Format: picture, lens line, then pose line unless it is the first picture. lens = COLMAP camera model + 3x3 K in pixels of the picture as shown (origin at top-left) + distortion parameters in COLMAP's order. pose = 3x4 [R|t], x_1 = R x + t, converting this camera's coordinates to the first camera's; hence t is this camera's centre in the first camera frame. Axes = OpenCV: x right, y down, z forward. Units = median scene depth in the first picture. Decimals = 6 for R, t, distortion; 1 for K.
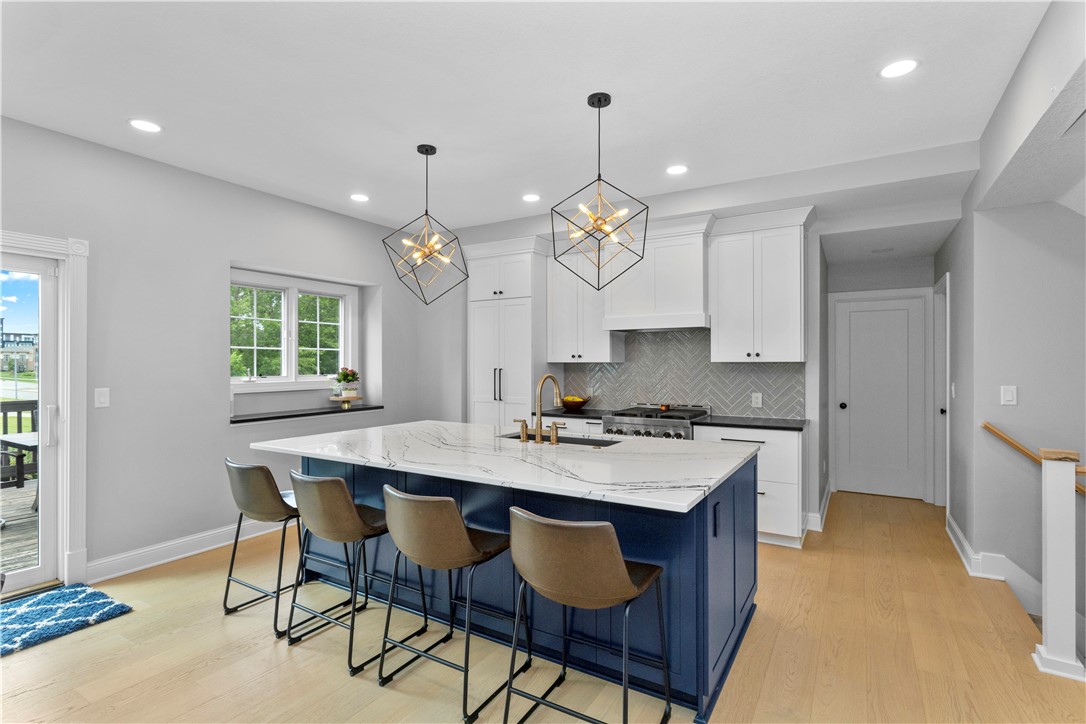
lens RADIAL K [[524.4, 0, 541.7], [0, 524.4, 363.8], [0, 0, 1]] dist [0.006609, 0.001522]
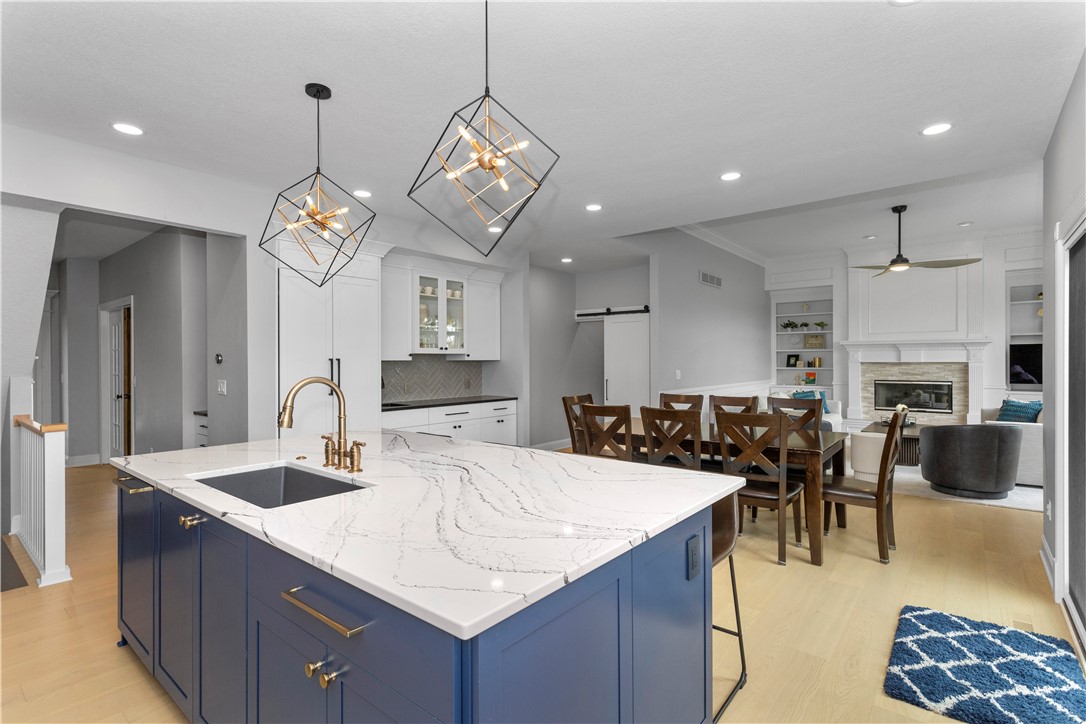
lens RADIAL K [[524.4, 0, 542.0], [0, 524.4, 364.9], [0, 0, 1]] dist [0.006609, 0.001522]
pose [[-0.990188, 0.005426, 0.139638, -0.270401], [0.005573, 0.999984, 0.000666, 0.010709], [-0.139632, 0.001438, -0.990202, 1.143512]]
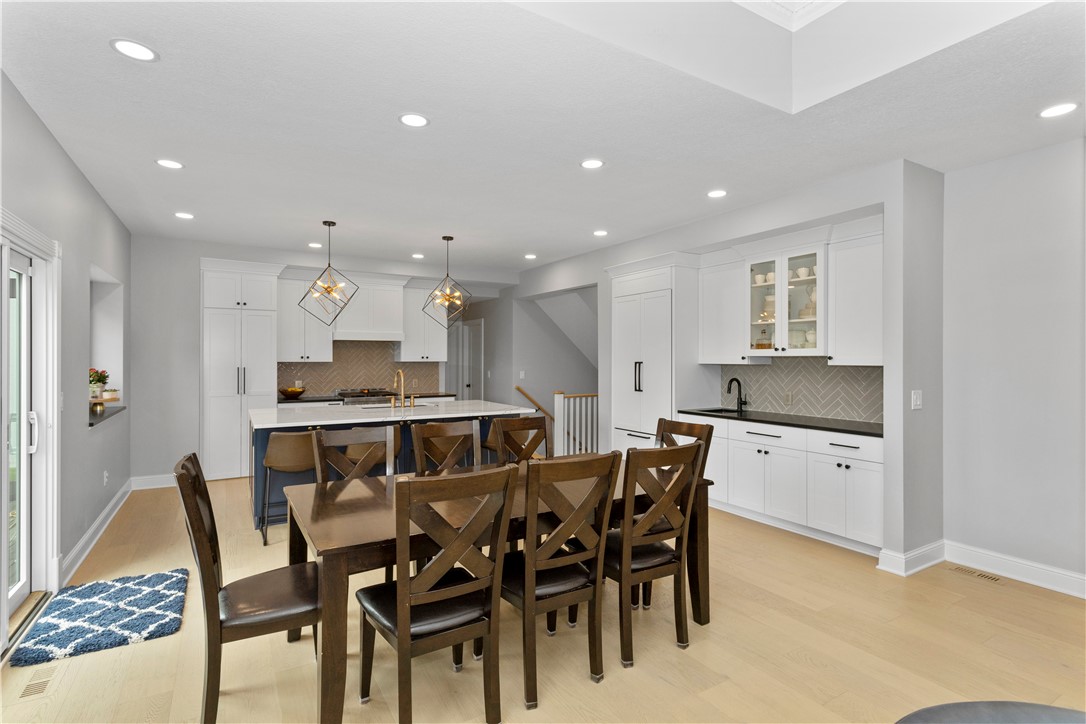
lens RADIAL K [[524.4, 0, 540.2], [0, 524.4, 357.6], [0, 0, 1]] dist [0.006609, 0.001522]
pose [[0.468105, 0.003301, 0.883667, -0.946760], [-0.001016, 0.999994, -0.003197, -0.011572], [-0.883672, 0.000599, 0.468106, -0.183388]]
